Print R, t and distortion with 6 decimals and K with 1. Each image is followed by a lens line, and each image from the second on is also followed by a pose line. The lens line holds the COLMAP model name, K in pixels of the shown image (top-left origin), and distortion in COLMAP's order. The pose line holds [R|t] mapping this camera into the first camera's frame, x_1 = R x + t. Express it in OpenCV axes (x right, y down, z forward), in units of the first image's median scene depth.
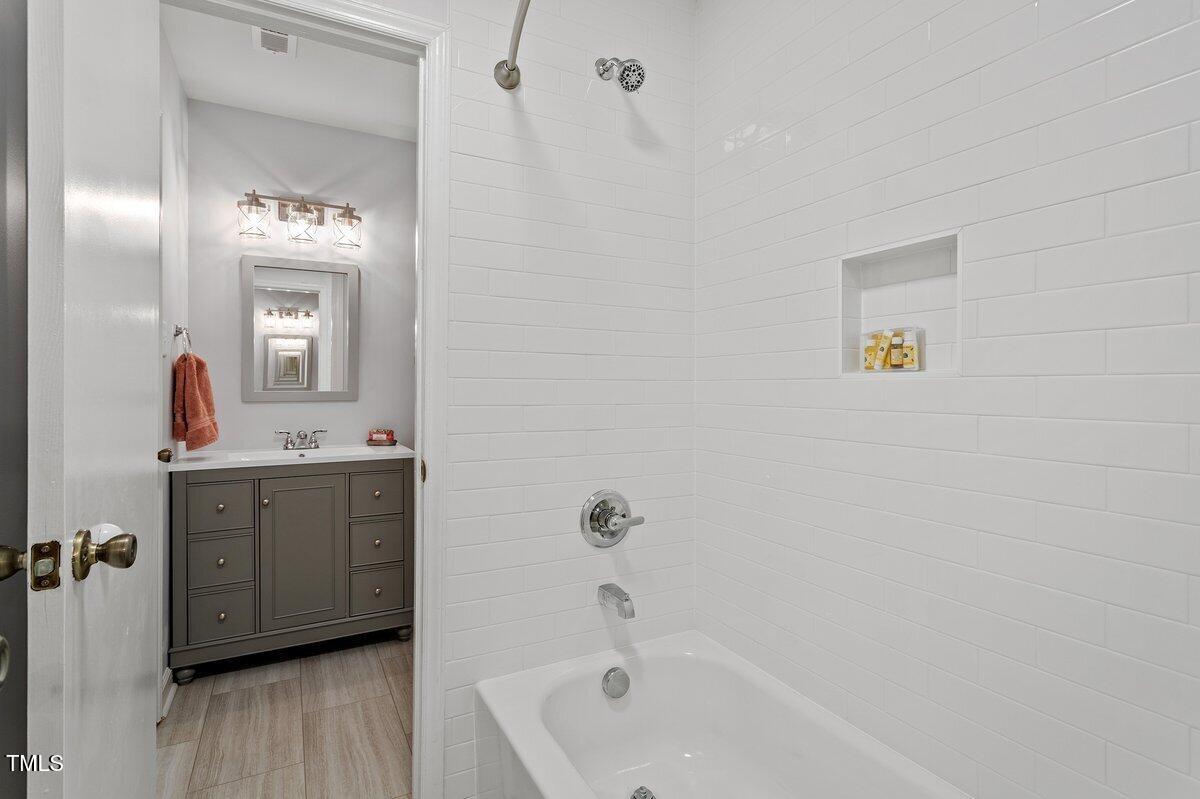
lens RADIAL K [[579.0, 0, 600.0], [0, 579.0, 399.5], [0, 0, 1]] dist [0.001582, -0.000789]
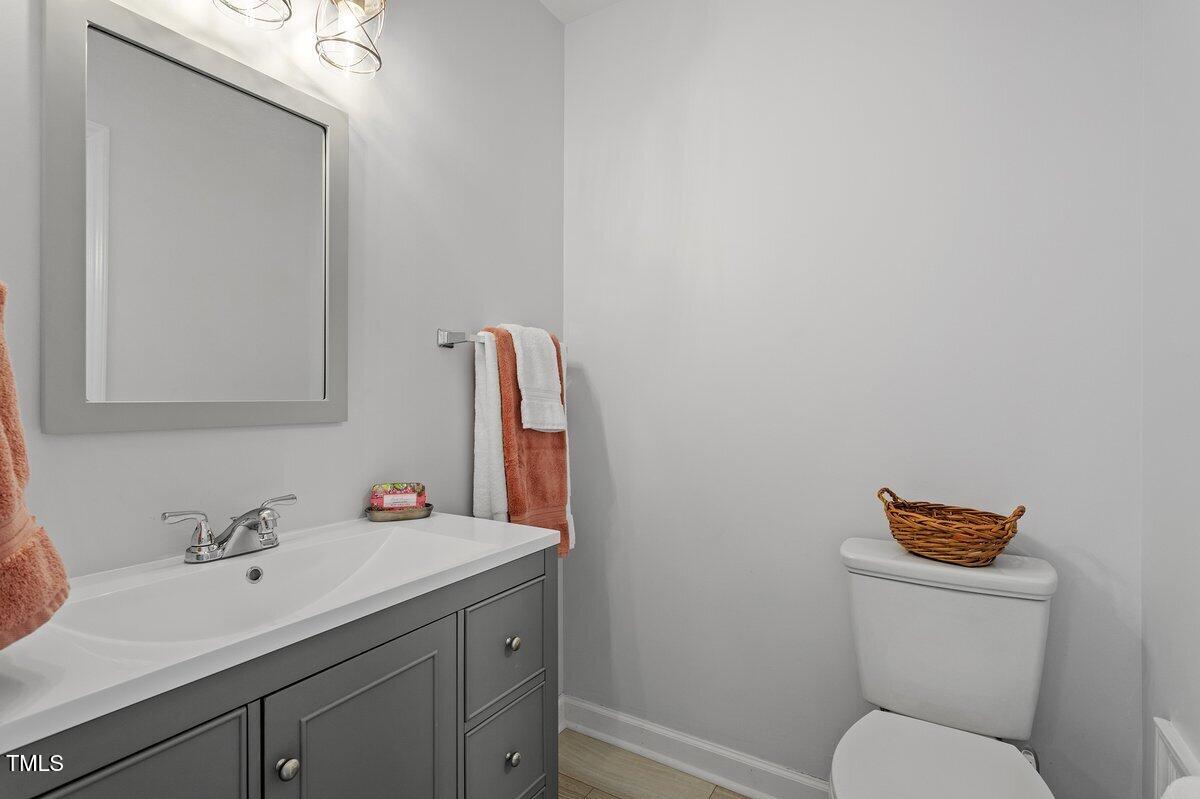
lens RADIAL K [[579.0, 0, 600.0], [0, 579.0, 399.5], [0, 0, 1]] dist [0.001582, -0.000789]
pose [[0.867526, 0.003083, 0.497382, -0.470852], [0.008881, 0.999725, -0.021686, -0.002853], [-0.497313, 0.023230, 0.867260, 0.528220]]
